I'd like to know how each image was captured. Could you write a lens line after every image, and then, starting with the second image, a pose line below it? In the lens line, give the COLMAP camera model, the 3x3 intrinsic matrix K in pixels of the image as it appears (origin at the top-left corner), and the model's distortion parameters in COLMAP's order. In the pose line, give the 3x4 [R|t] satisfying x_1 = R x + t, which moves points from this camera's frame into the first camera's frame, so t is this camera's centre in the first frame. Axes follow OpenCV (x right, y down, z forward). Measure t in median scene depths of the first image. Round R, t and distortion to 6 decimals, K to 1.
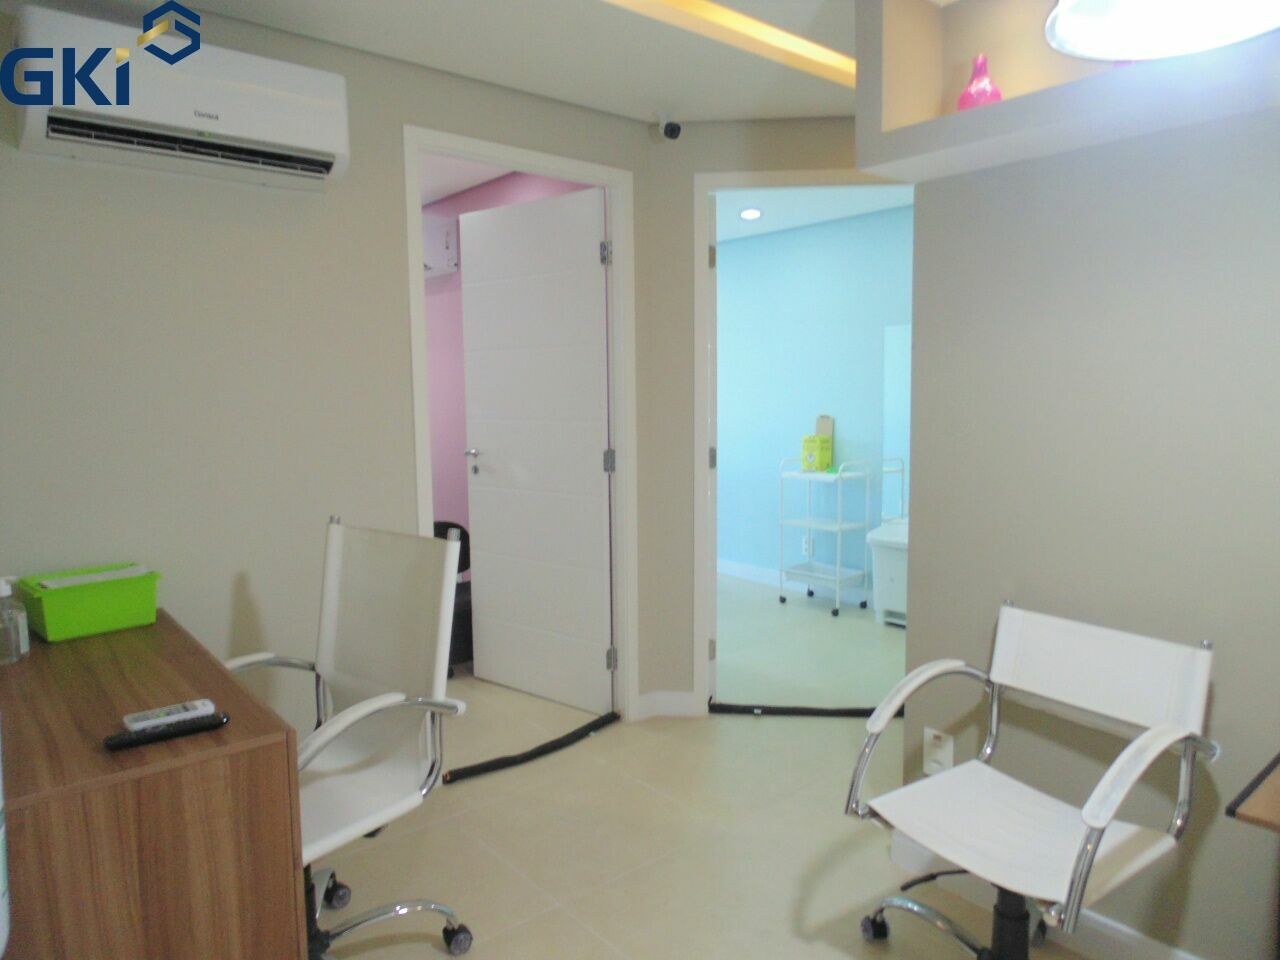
lens RADIAL K [[806.1, 0, 638.2], [0, 806.1, 473.9], [0, 0, 1]] dist [0.003618, 0.000624]
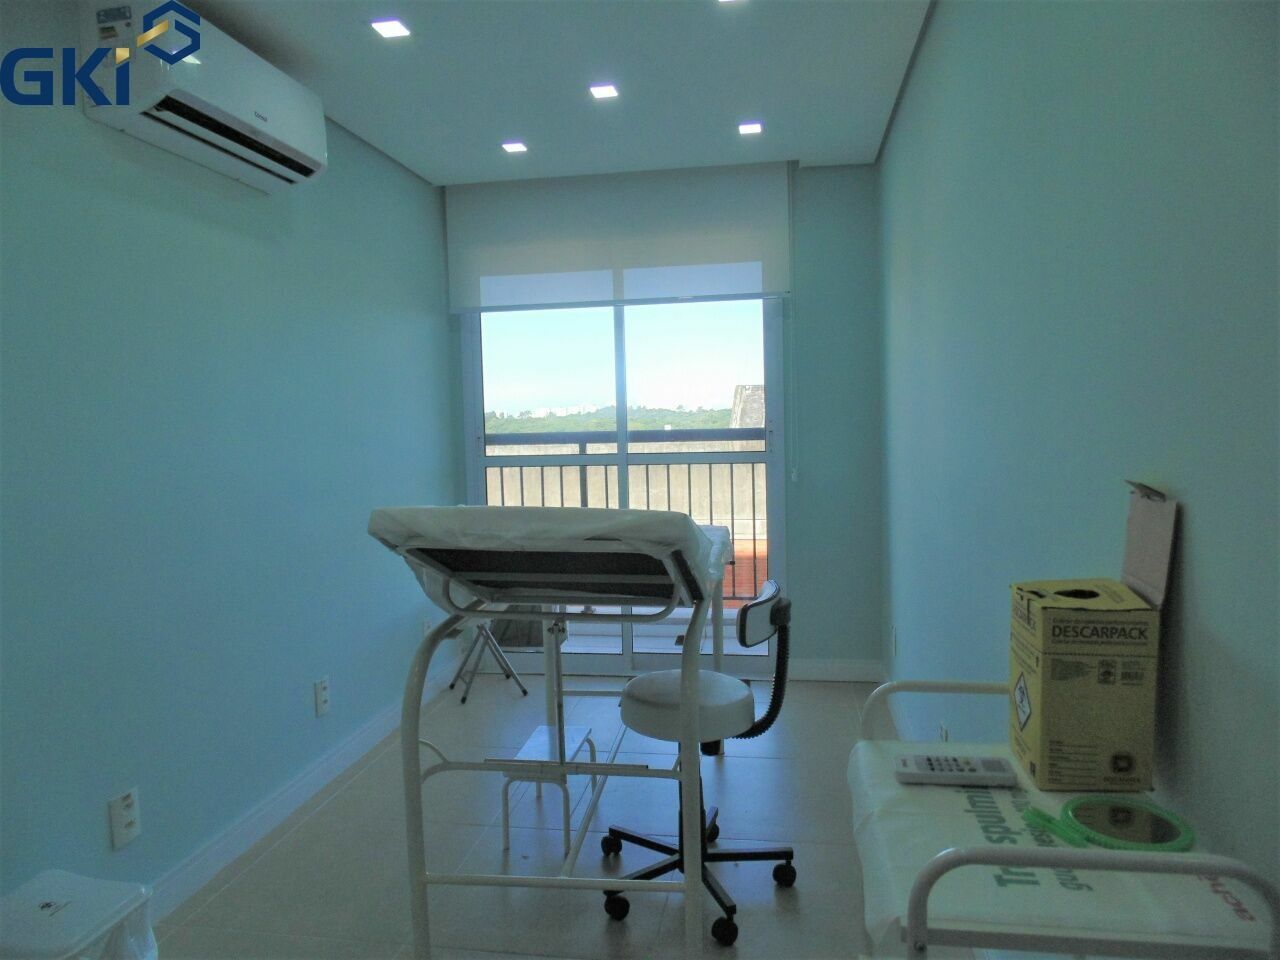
lens RADIAL K [[858.6, 0, 645.2], [0, 858.6, 479.0], [0, 0, 1]] dist [-0.002616, -0.001657]
pose [[0.676850, 0.051975, -0.734284, 0.300612], [-0.058487, 0.998148, 0.016740, -0.070654], [0.733794, 0.031616, 0.678636, 0.797955]]
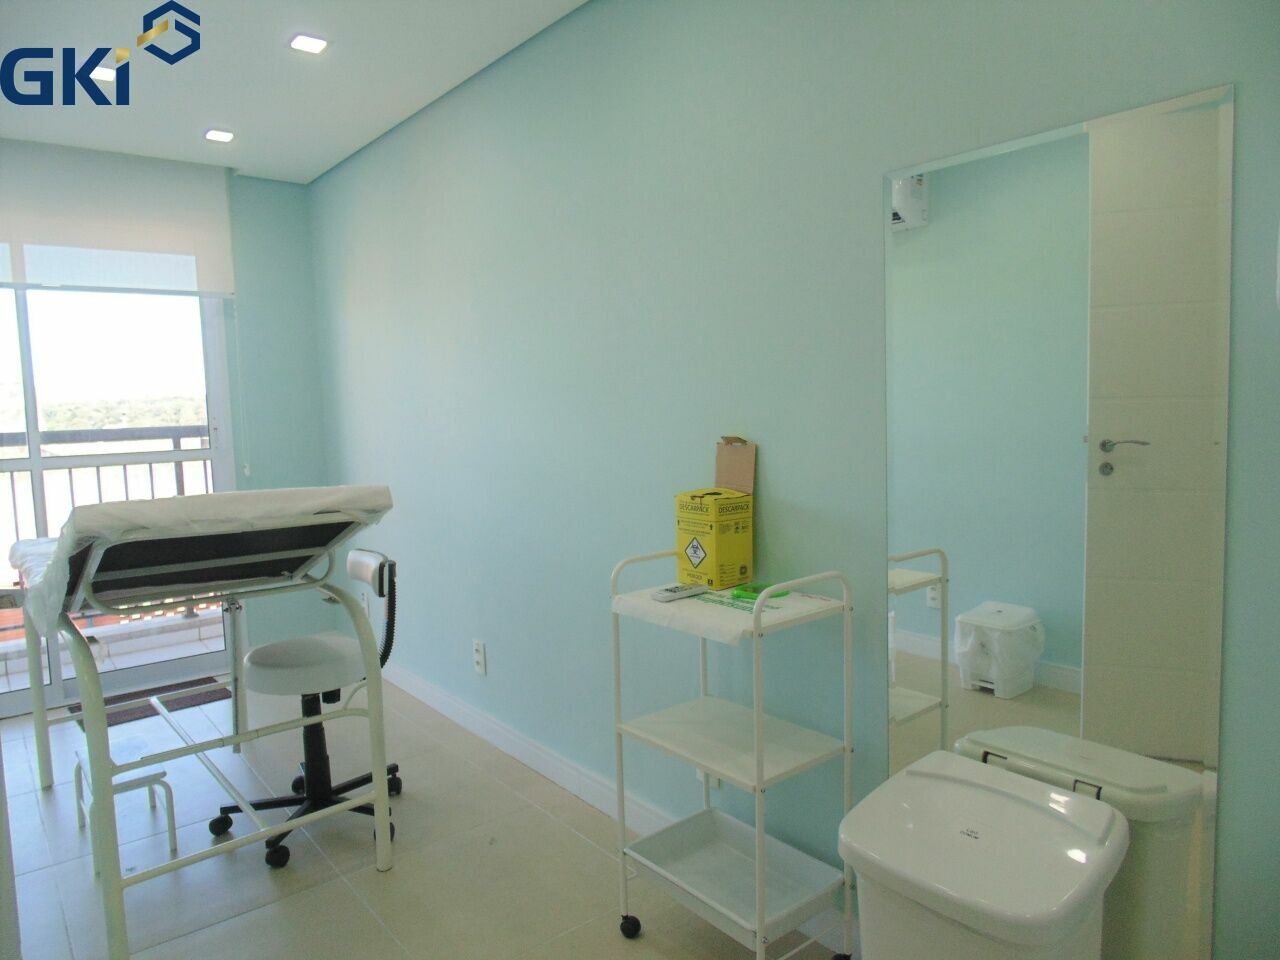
lens RADIAL K [[858.6, 0, 645.2], [0, 858.6, 479.0], [0, 0, 1]] dist [-0.002616, -0.001657]
pose [[0.999900, -0.013820, 0.002945, 0.191168], [0.013824, 0.999904, -0.001154, -0.053443], [-0.002929, 0.001195, 0.999995, 0.610770]]
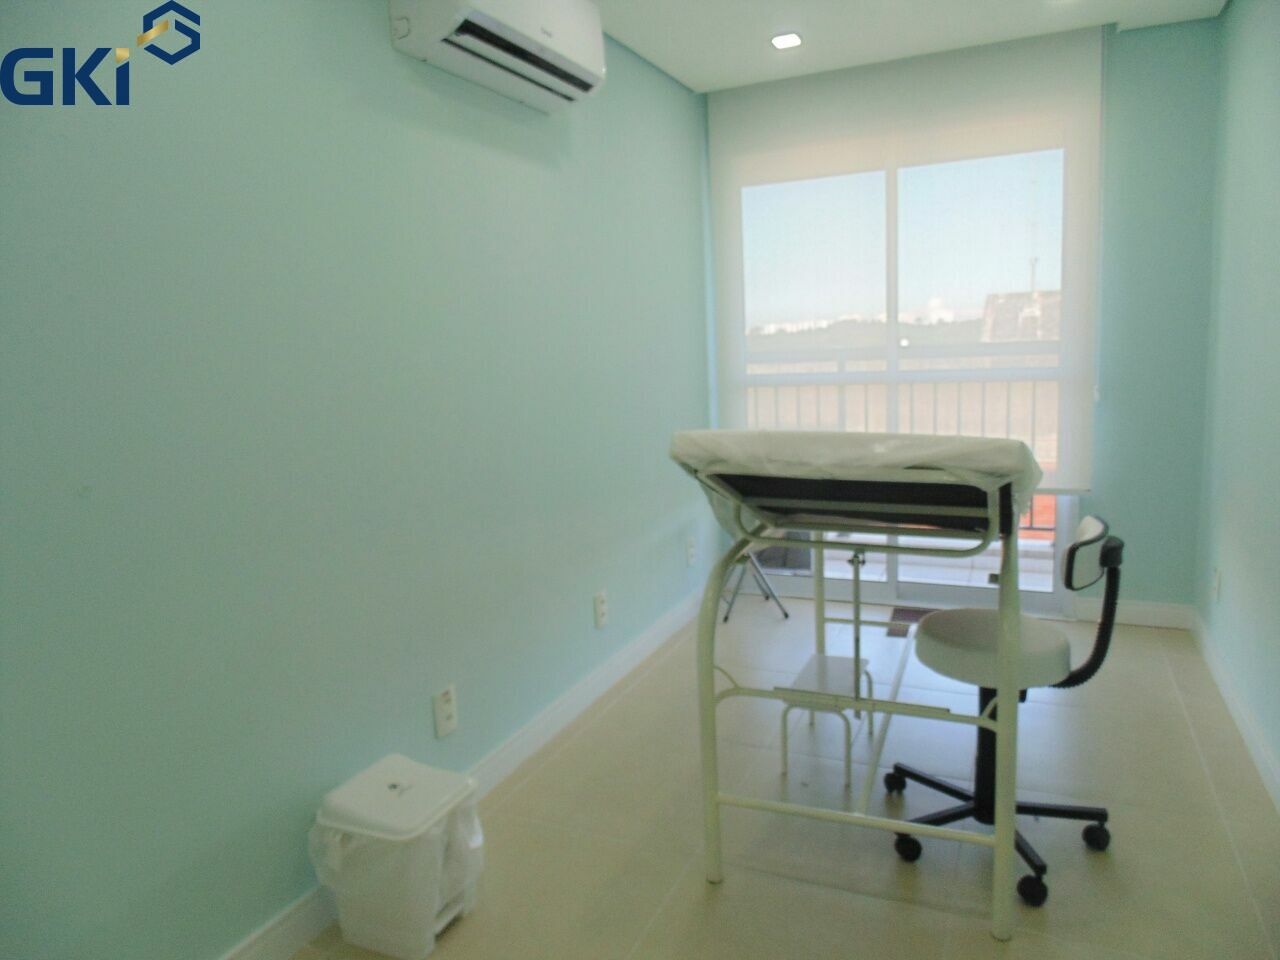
lens RADIAL K [[858.6, 0, 645.2], [0, 858.6, 479.0], [0, 0, 1]] dist [-0.002616, -0.001657]
pose [[0.460194, 0.135424, -0.877429, 0.266988], [-0.050413, 0.990689, 0.126464, -0.070512], [0.886386, -0.013964, 0.462737, 0.785013]]
